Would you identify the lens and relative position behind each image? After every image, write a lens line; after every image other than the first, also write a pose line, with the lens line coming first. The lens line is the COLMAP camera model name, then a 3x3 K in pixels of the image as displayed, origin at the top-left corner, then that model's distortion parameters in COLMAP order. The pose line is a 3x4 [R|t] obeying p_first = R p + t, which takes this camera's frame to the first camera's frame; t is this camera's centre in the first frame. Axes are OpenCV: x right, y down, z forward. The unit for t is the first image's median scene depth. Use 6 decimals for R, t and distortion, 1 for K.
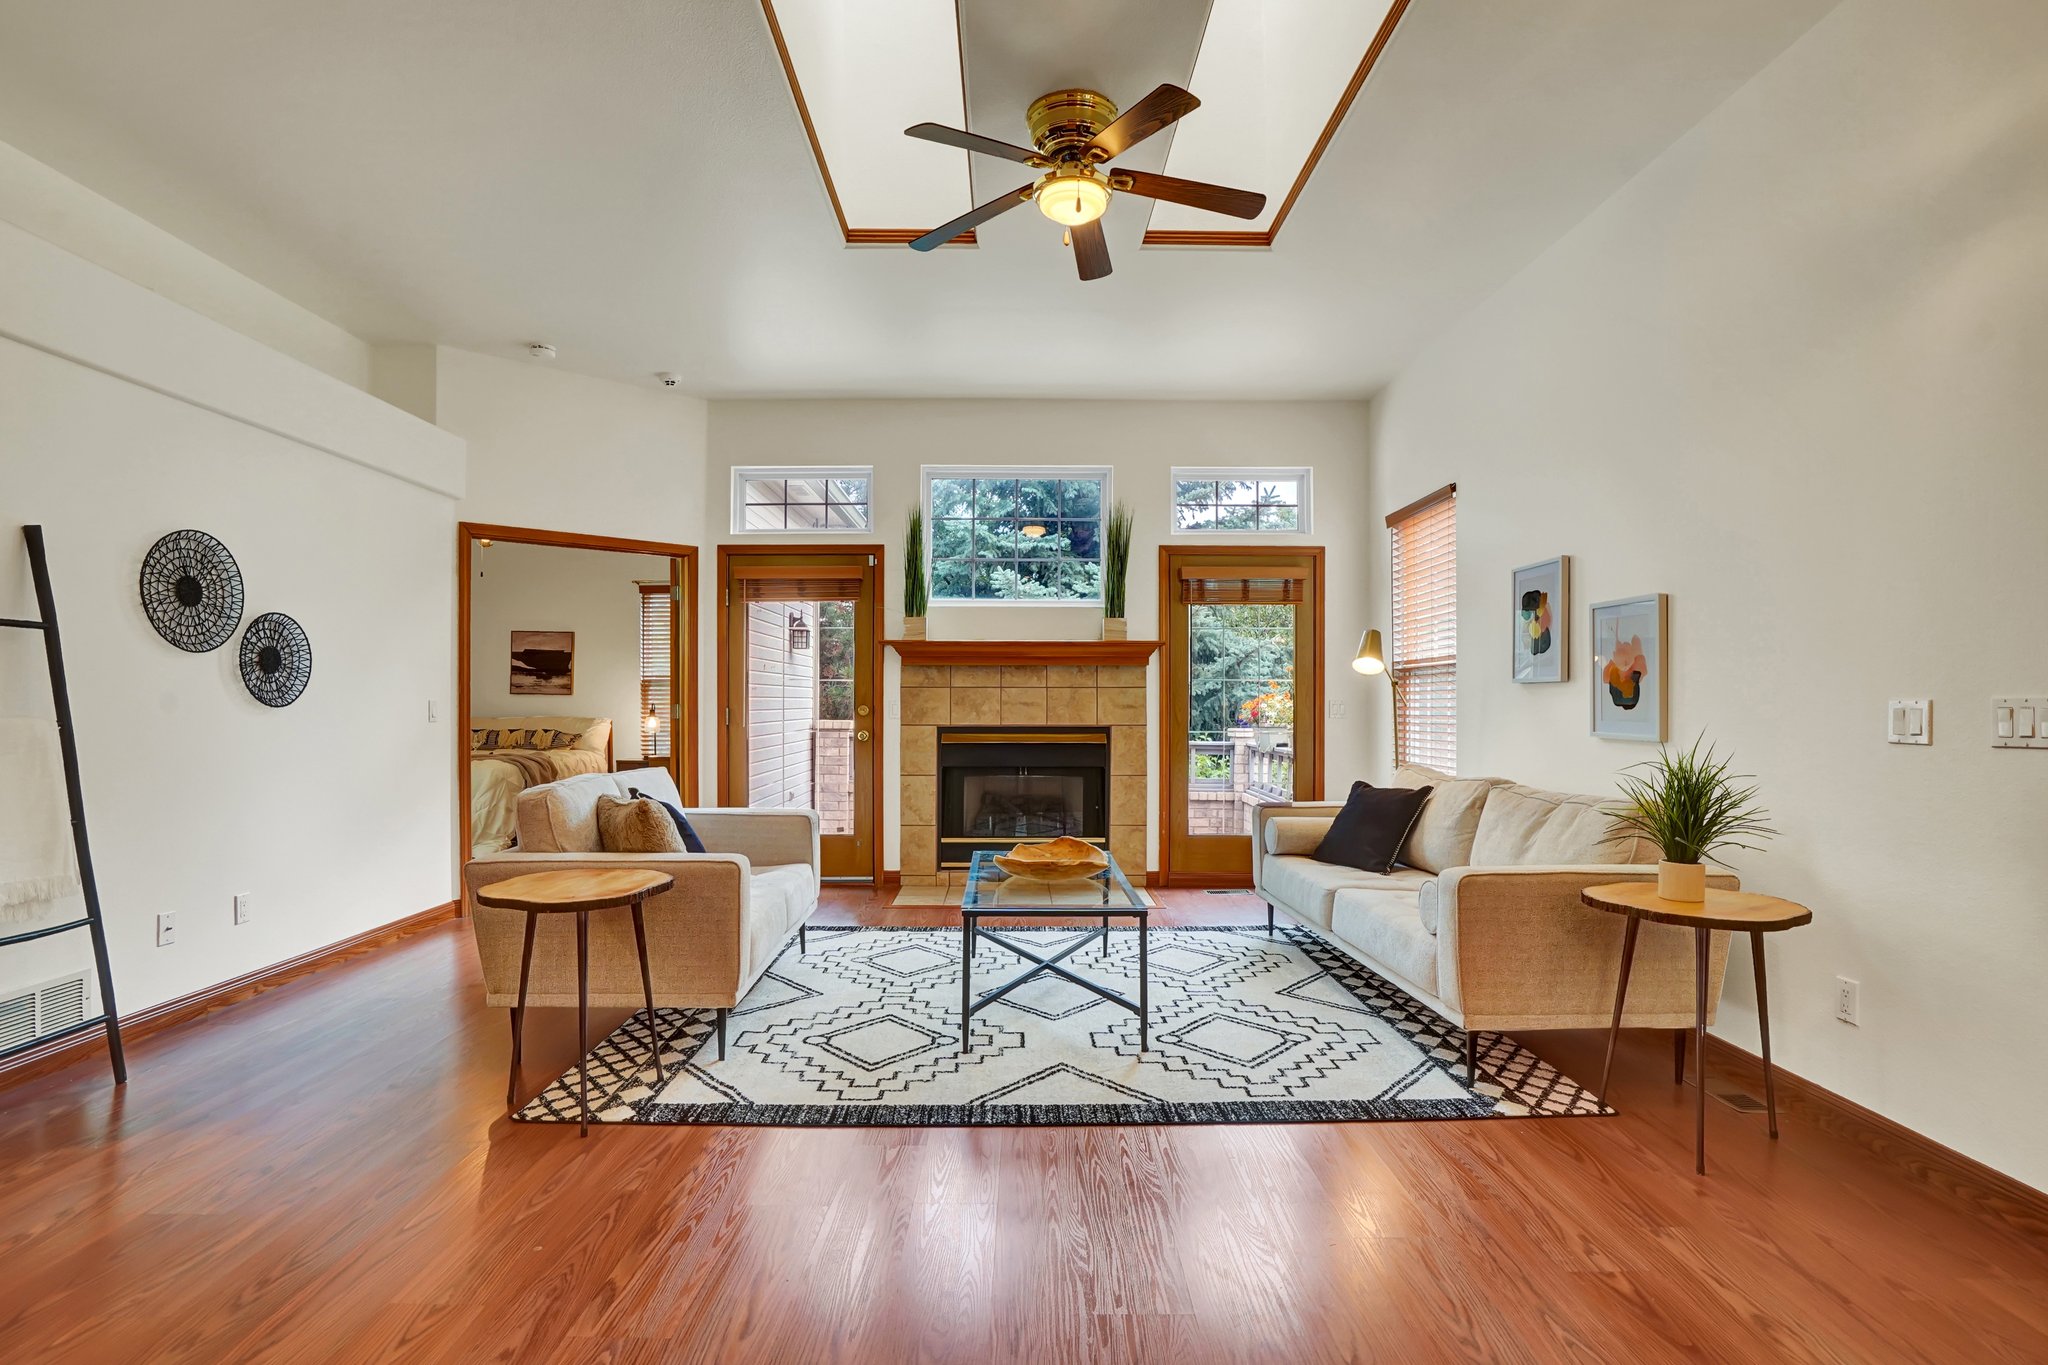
lens RADIAL K [[995.7, 0, 1020.8], [0, 995.7, 690.4], [0, 0, 1]] dist [-0.060856, 0.027292]
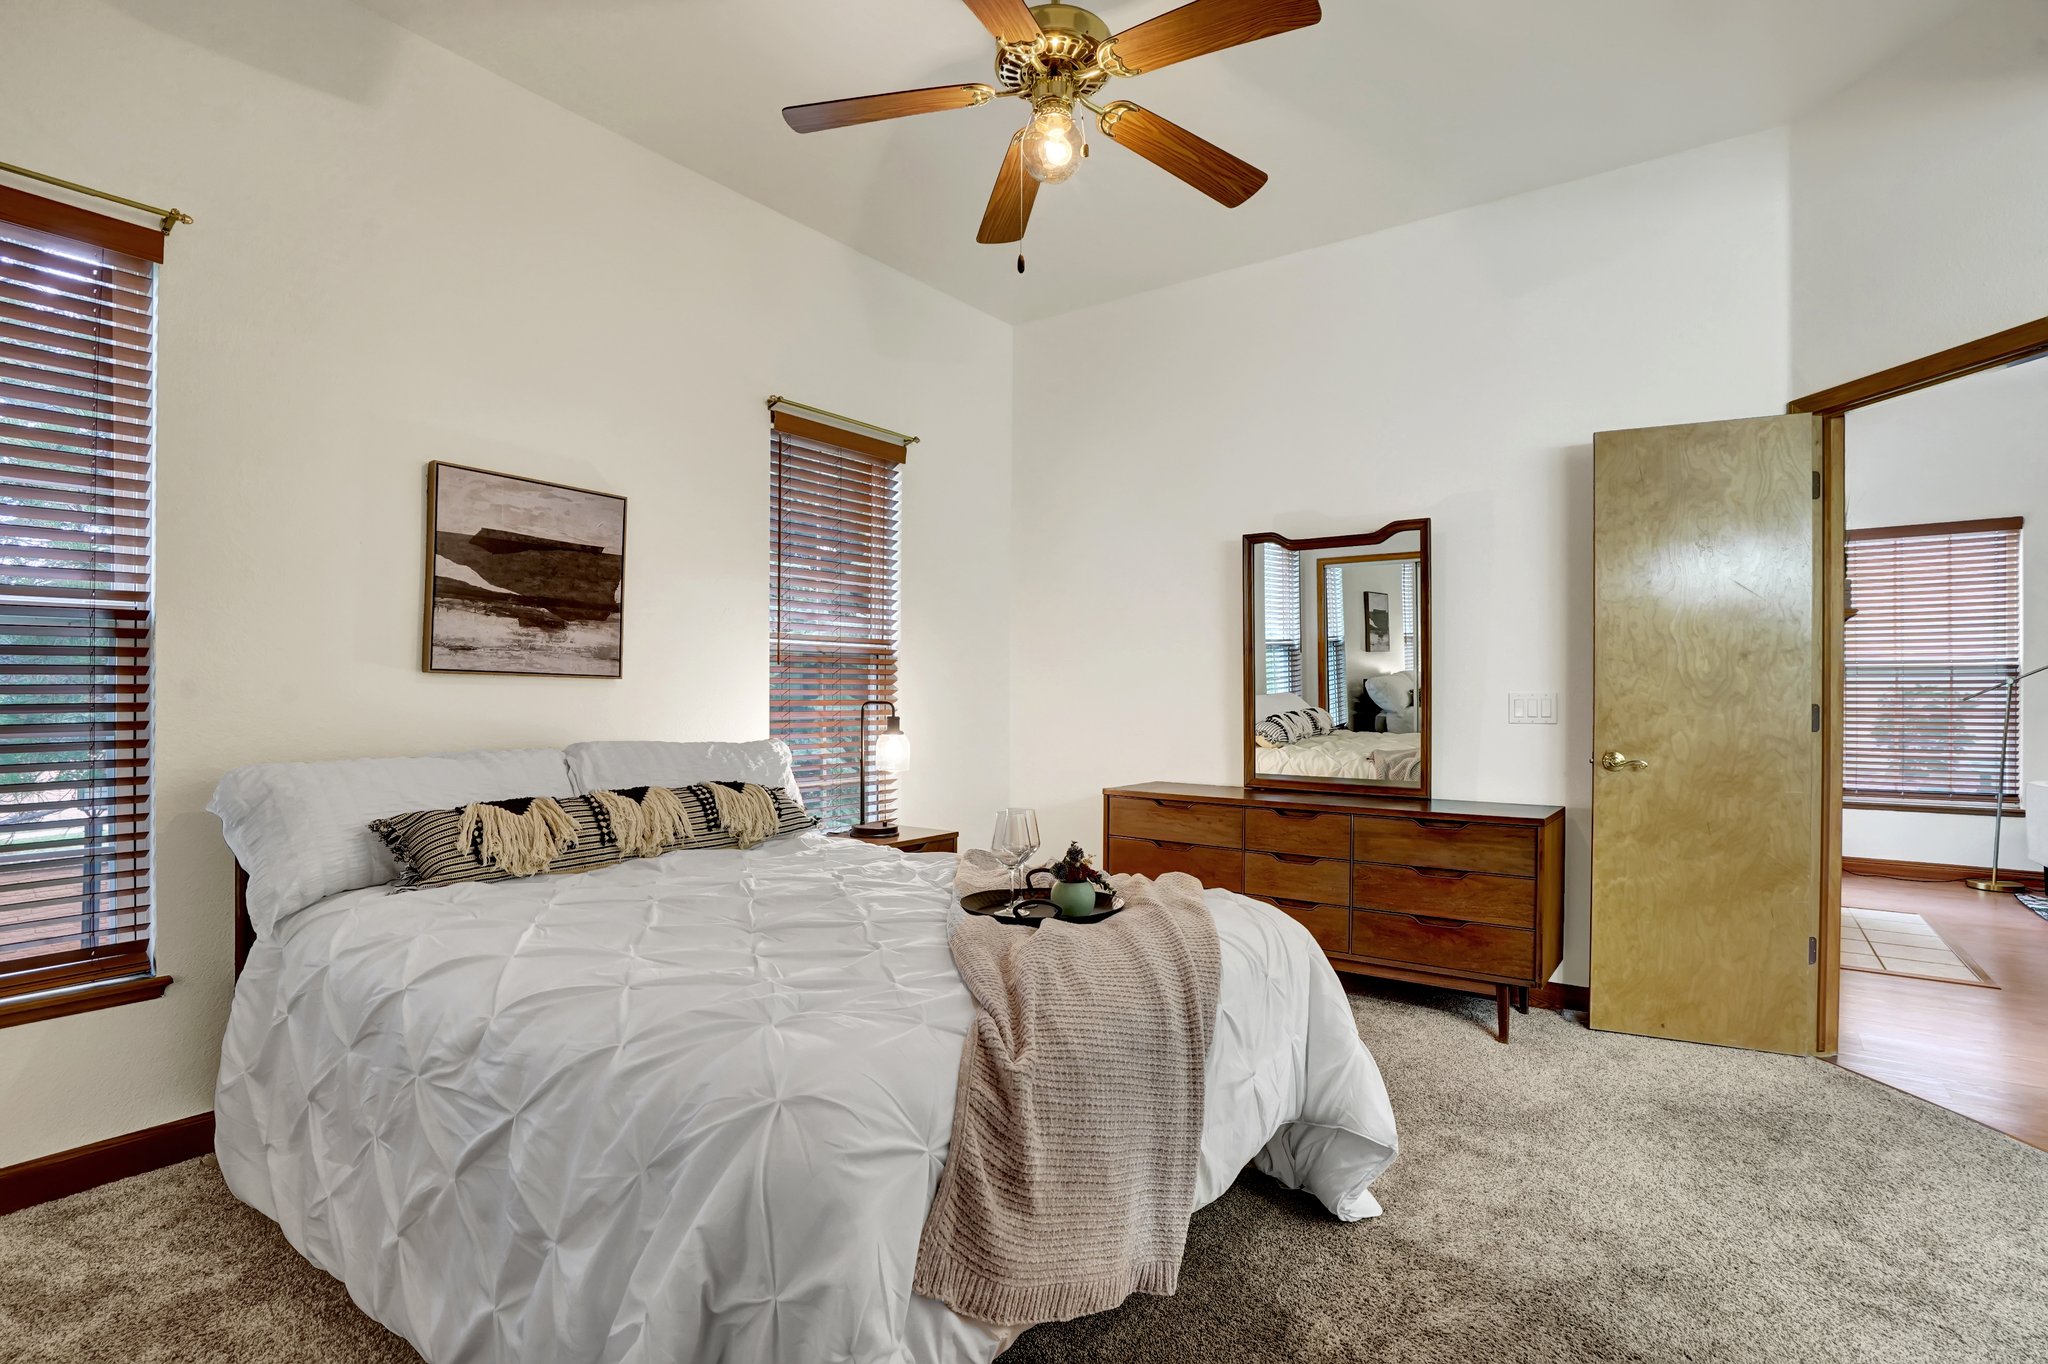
lens RADIAL K [[995.7, 0, 1020.8], [0, 995.7, 689.9], [0, 0, 1]] dist [-0.060856, 0.027292]
pose [[0.600163, 0.000938, 0.799877, -0.977452], [-0.012013, 0.999897, 0.007841, 0.006855], [-0.799787, -0.014315, 0.600113, 1.022156]]
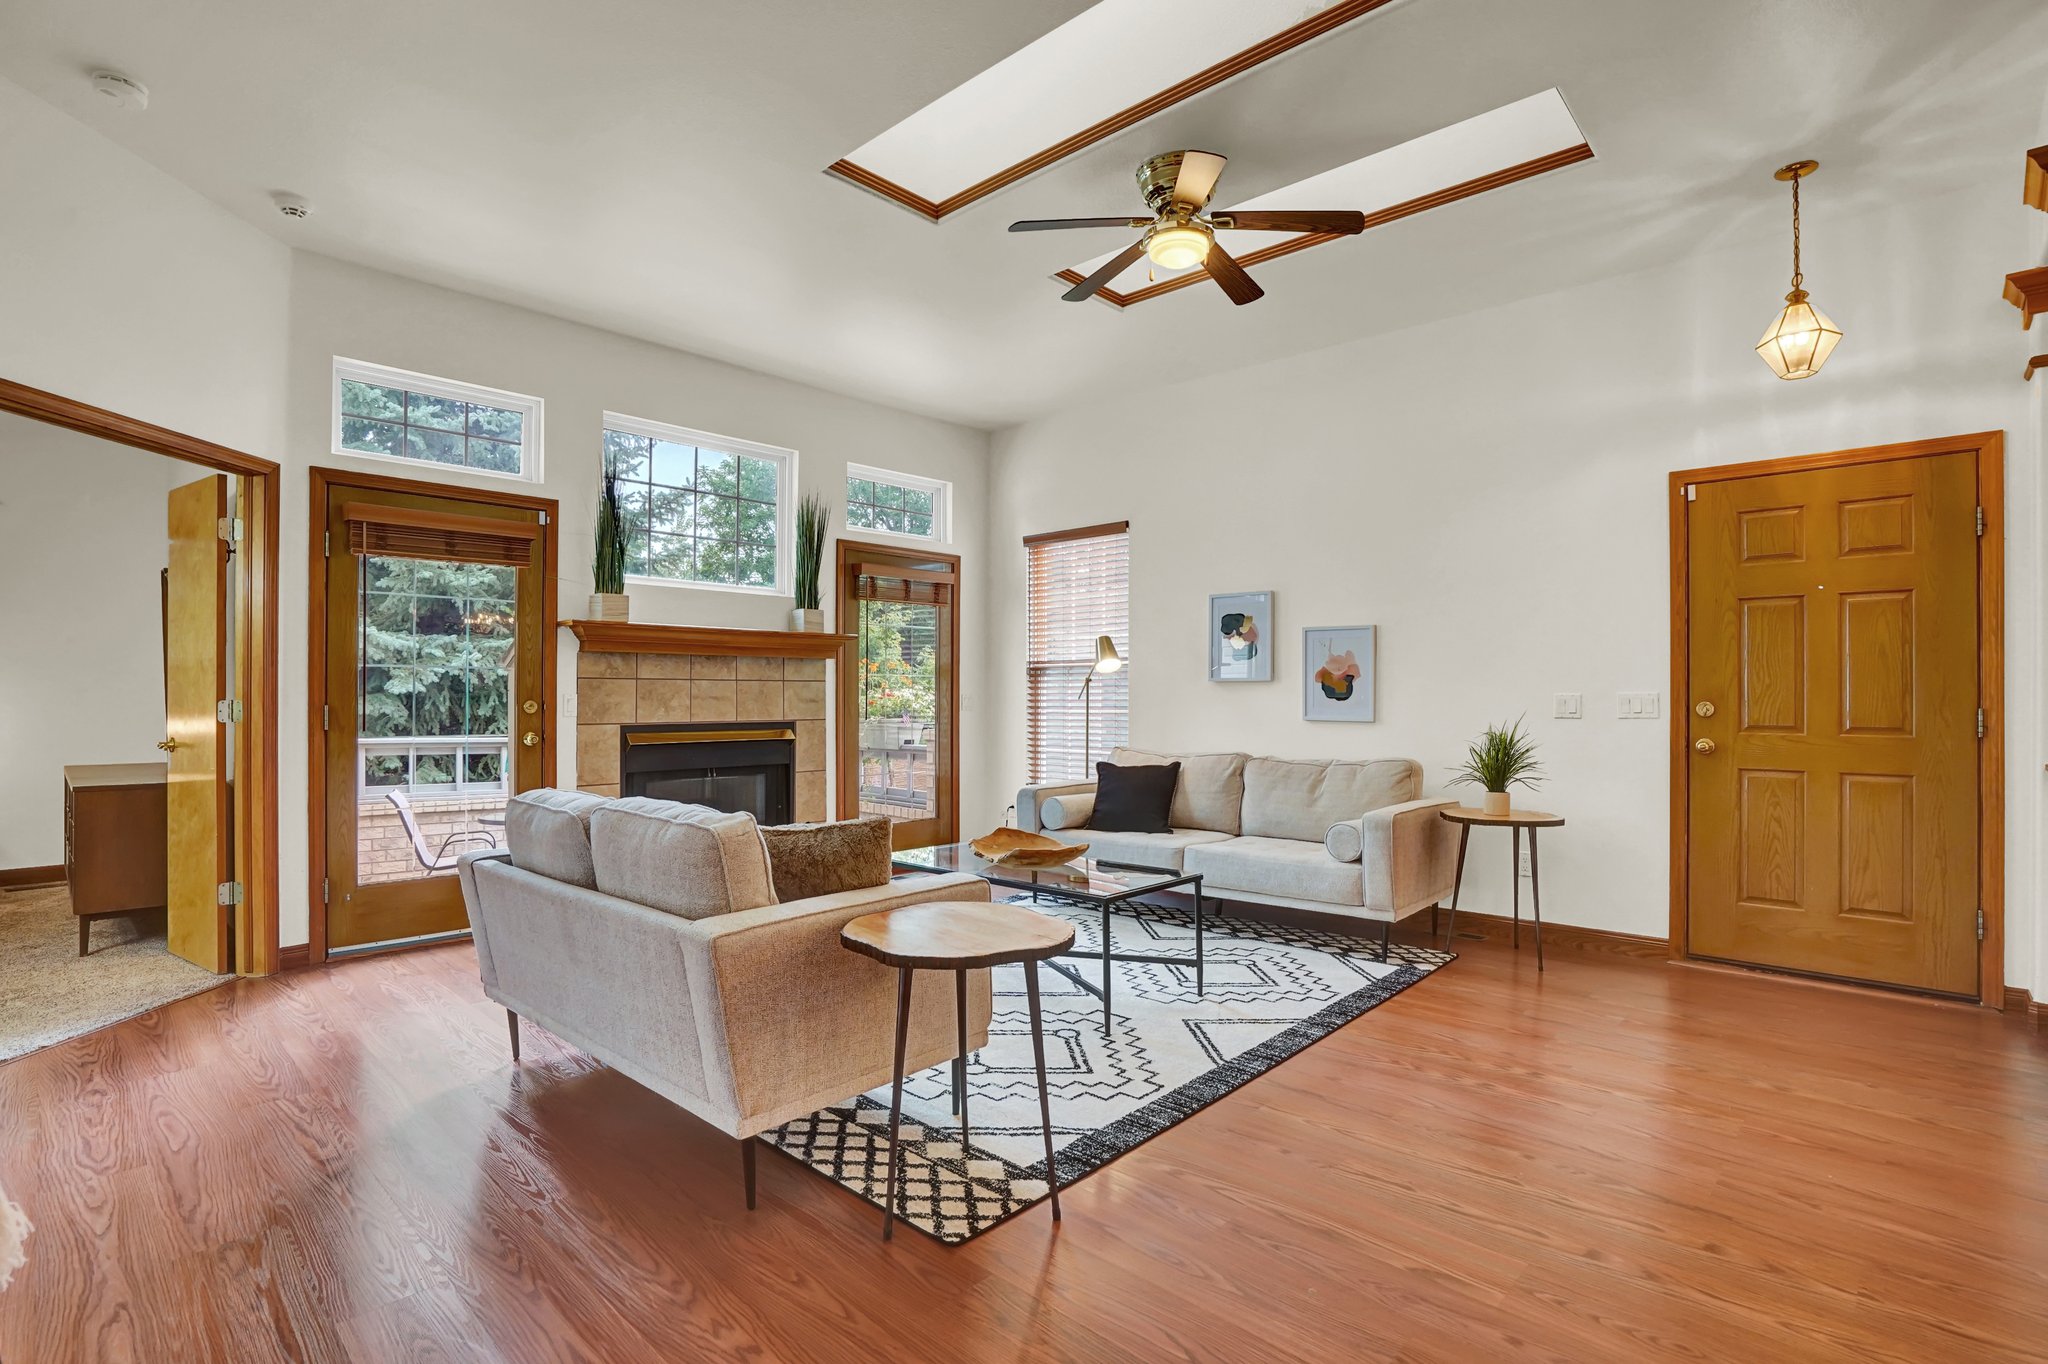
lens RADIAL K [[982.8, 0, 1024.0], [0, 982.8, 682.0], [0, 0, 1]] dist [-0.055135, 0.026896]
pose [[0.685926, 0.008398, 0.727622, -0.449000], [-0.007297, 0.999963, -0.004662, 0.001052], [-0.727634, -0.002112, 0.685962, 0.189982]]
